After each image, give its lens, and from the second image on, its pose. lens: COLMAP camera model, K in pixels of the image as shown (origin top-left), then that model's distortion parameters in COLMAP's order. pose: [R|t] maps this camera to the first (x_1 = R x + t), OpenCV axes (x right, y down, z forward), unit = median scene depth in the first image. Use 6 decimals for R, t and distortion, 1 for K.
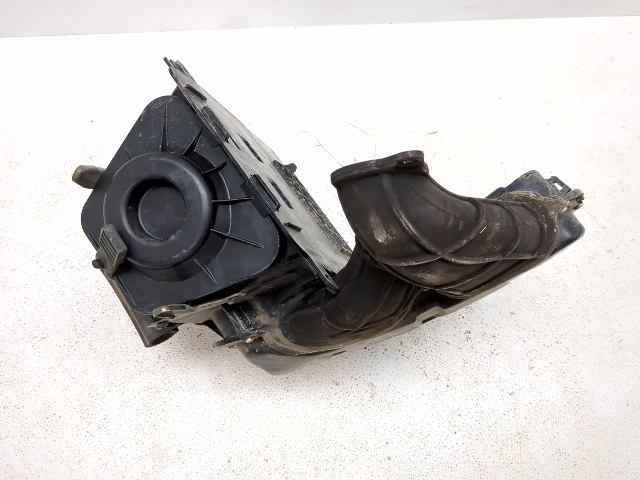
lens RADIAL K [[583.0, 0, 320.3], [0, 583.0, 238.1], [0, 0, 1]] dist [-0.017508, 0.000000]
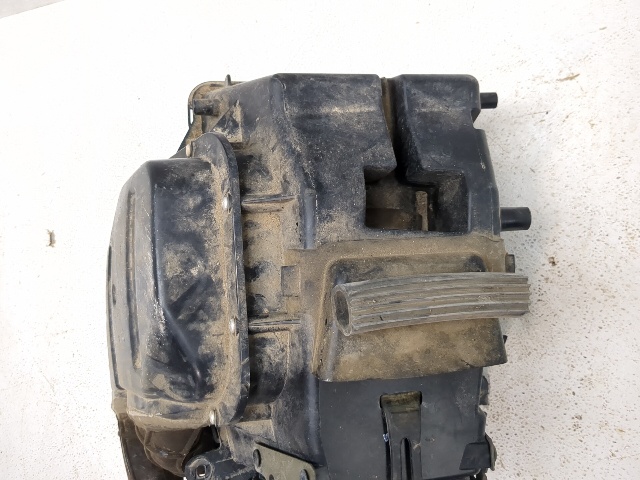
lens RADIAL K [[583.0, 0, 325.1], [0, 583.0, 234.8], [0, 0, 1]] dist [-0.017508, 0.000000]
pose [[0.877026, 0.058941, -0.476814, 0.318282], [0.089885, 0.954793, 0.283356, -0.260568], [0.471960, -0.291369, 0.832081, 0.393471]]
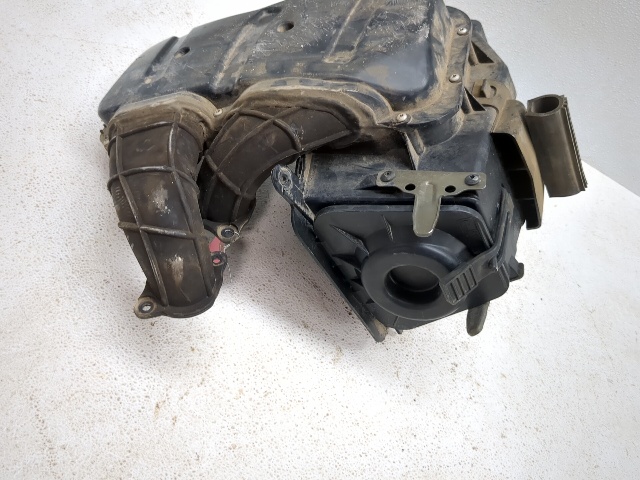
lens RADIAL K [[583.0, 0, 314.2], [0, 583.0, 243.4], [0, 0, 1]] dist [-0.017508, 0.000000]
pose [[0.853269, 0.521211, 0.016470, -0.037201], [-0.489576, 0.811557, -0.318889, 0.414714], [-0.179575, 0.264035, 0.947649, 0.171051]]
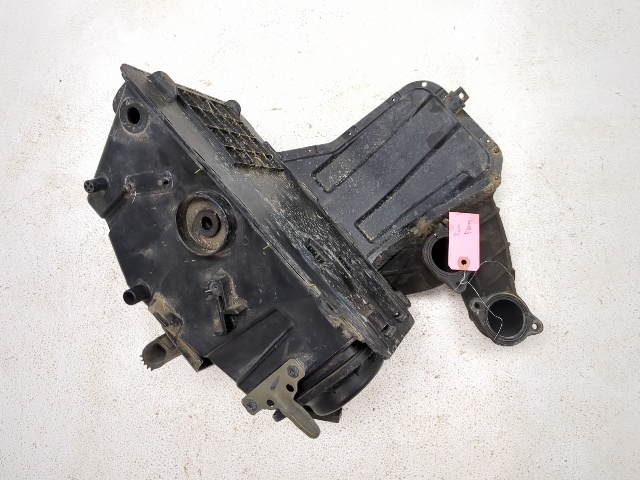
lens RADIAL K [[583.0, 0, 321.6], [0, 583.0, 233.3], [0, 0, 1]] dist [-0.017508, 0.000000]
pose [[0.985111, 0.059148, -0.161427, 0.285054], [-0.036348, 0.989385, 0.140700, -0.107856], [0.168035, -0.132738, 0.976803, 0.032222]]
